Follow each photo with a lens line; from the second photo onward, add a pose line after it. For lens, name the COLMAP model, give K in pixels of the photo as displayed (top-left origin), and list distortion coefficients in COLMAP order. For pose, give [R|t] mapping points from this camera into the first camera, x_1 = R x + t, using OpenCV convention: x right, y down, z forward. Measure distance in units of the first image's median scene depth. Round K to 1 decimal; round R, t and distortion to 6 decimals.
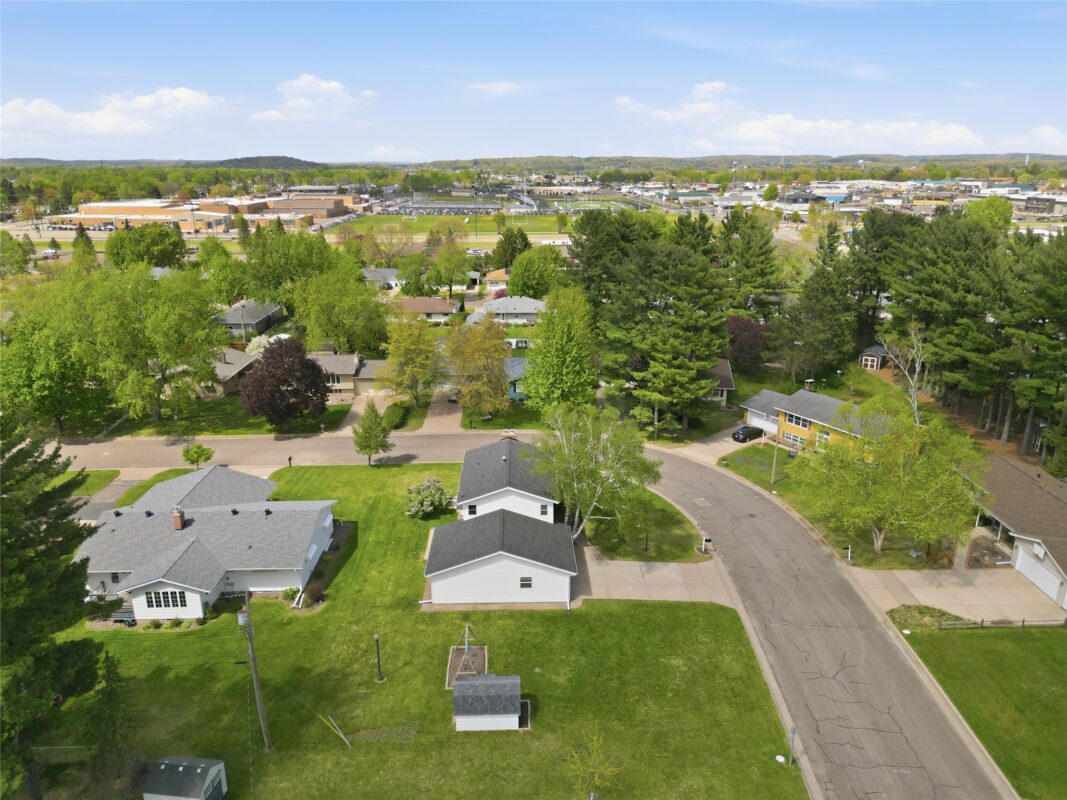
lens RADIAL K [[747.8, 0, 533.4], [0, 747.8, 380.4], [0, 0, 1]] dist [0.070742, -0.065565]
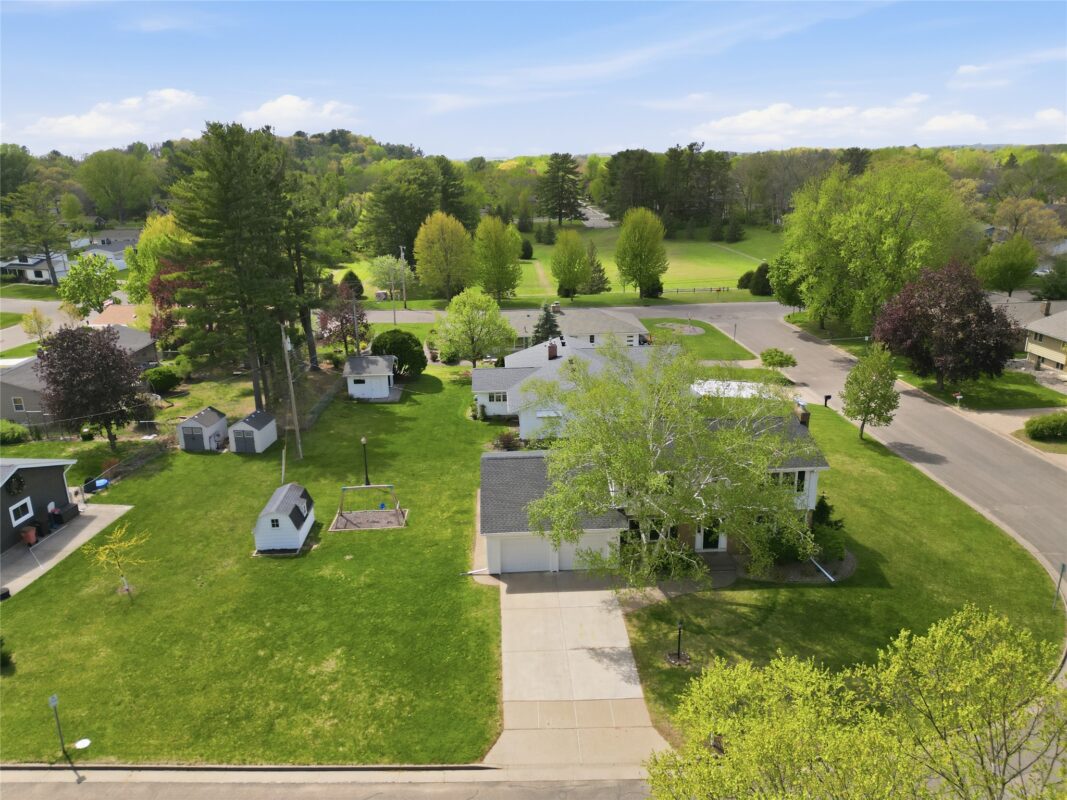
lens RADIAL K [[747.8, 0, 533.4], [0, 747.8, 380.4], [0, 0, 1]] dist [0.070742, -0.065565]
pose [[0.039753, 0.279539, -0.959311, 0.661301], [-0.256291, 0.930804, 0.260612, -0.068473], [0.965782, 0.235503, 0.108645, 0.900778]]
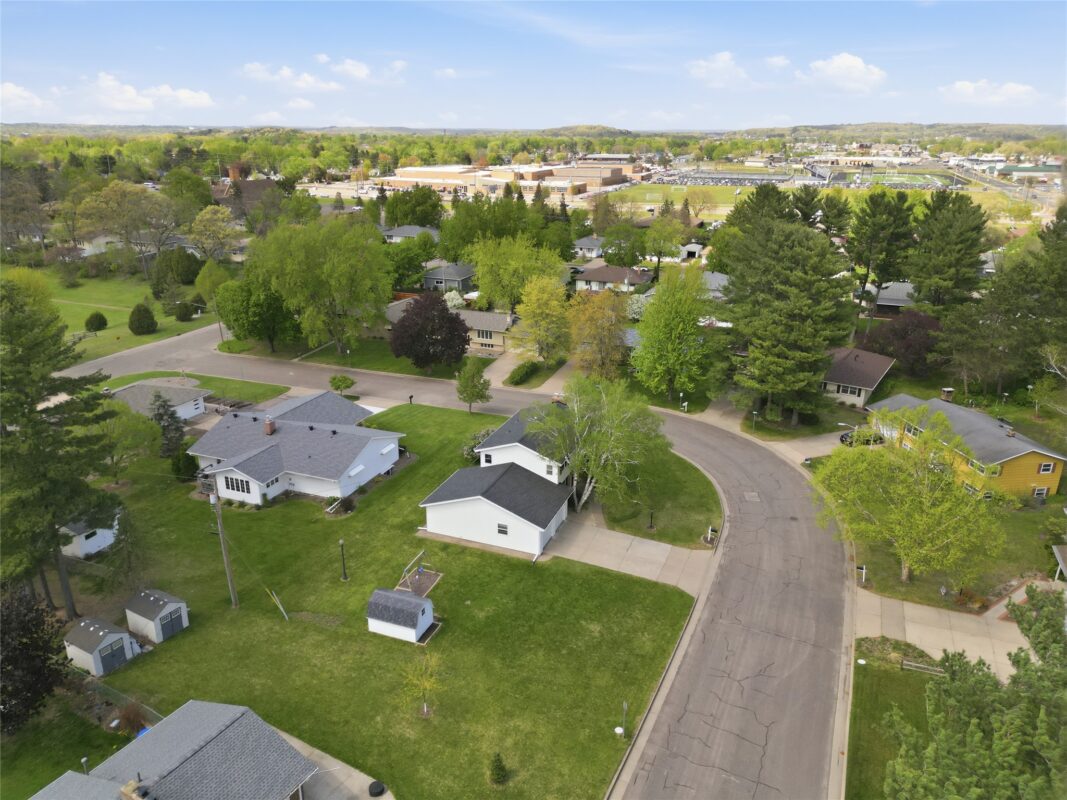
lens RADIAL K [[747.8, 0, 533.4], [0, 747.8, 380.4], [0, 0, 1]] dist [0.070742, -0.065565]
pose [[0.924365, 0.125719, -0.360200, 0.381965], [-0.111834, 0.991961, 0.059225, -0.013447], [0.364750, -0.014463, 0.930993, 0.010065]]
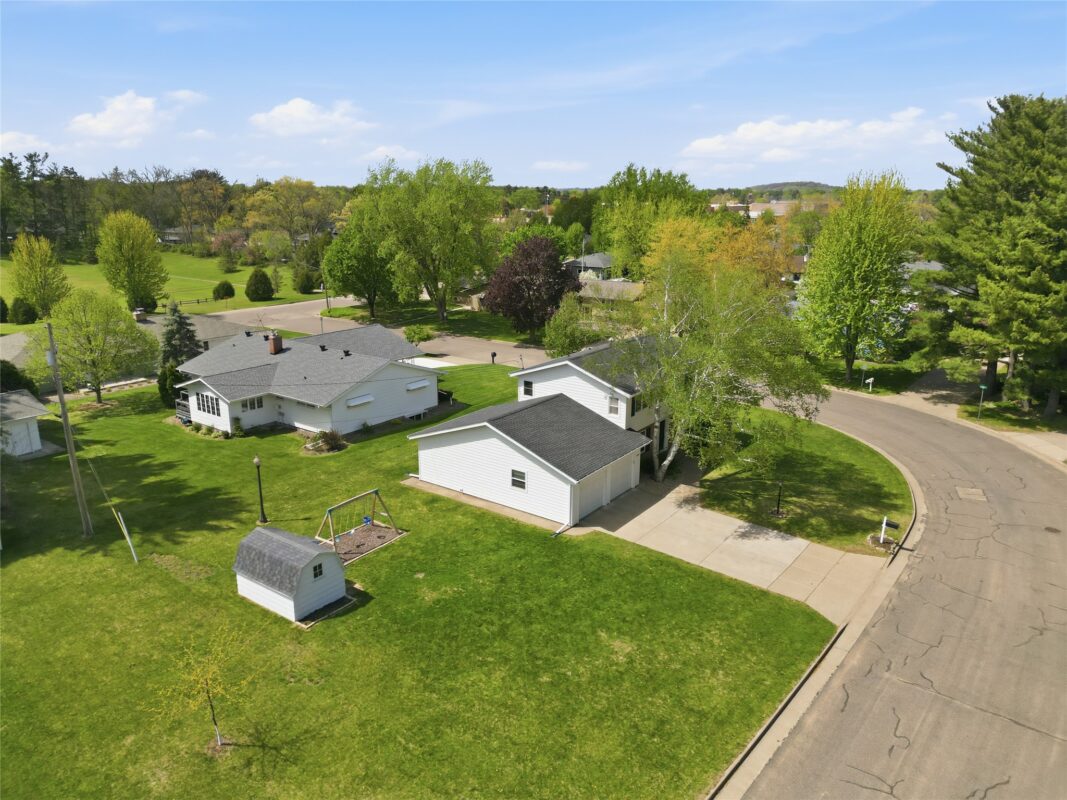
lens RADIAL K [[744.7, 0, 527.5], [0, 744.7, 398.2], [0, 0, 1]] dist [0.091330, -0.101813]
pose [[0.793873, 0.165990, -0.584990, 0.365553], [-0.171566, 0.984079, 0.046403, 0.158938], [0.583379, 0.063526, 0.809712, 0.442164]]
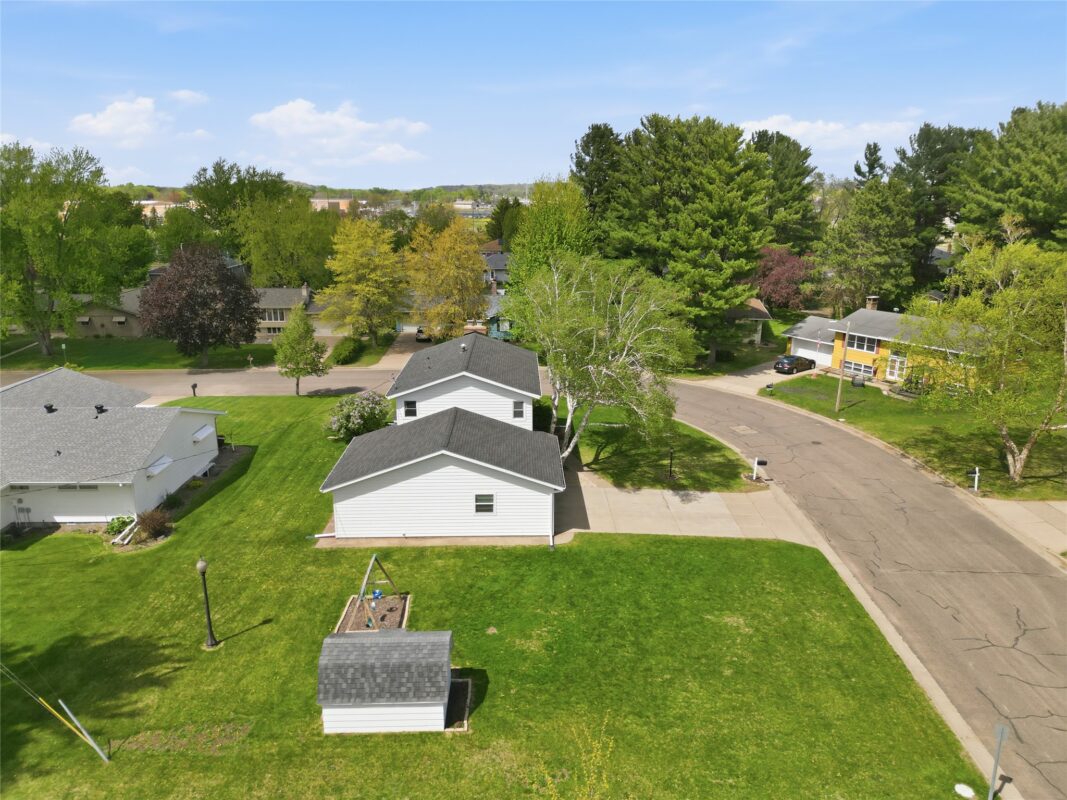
lens RADIAL K [[747.8, 0, 533.4], [0, 747.8, 380.4], [0, 0, 1]] dist [0.070742, -0.065565]
pose [[0.999981, 0.004033, -0.004722, 0.032794], [-0.004175, 0.999529, -0.030411, 0.178762], [0.004597, 0.030430, 0.999526, 0.358020]]
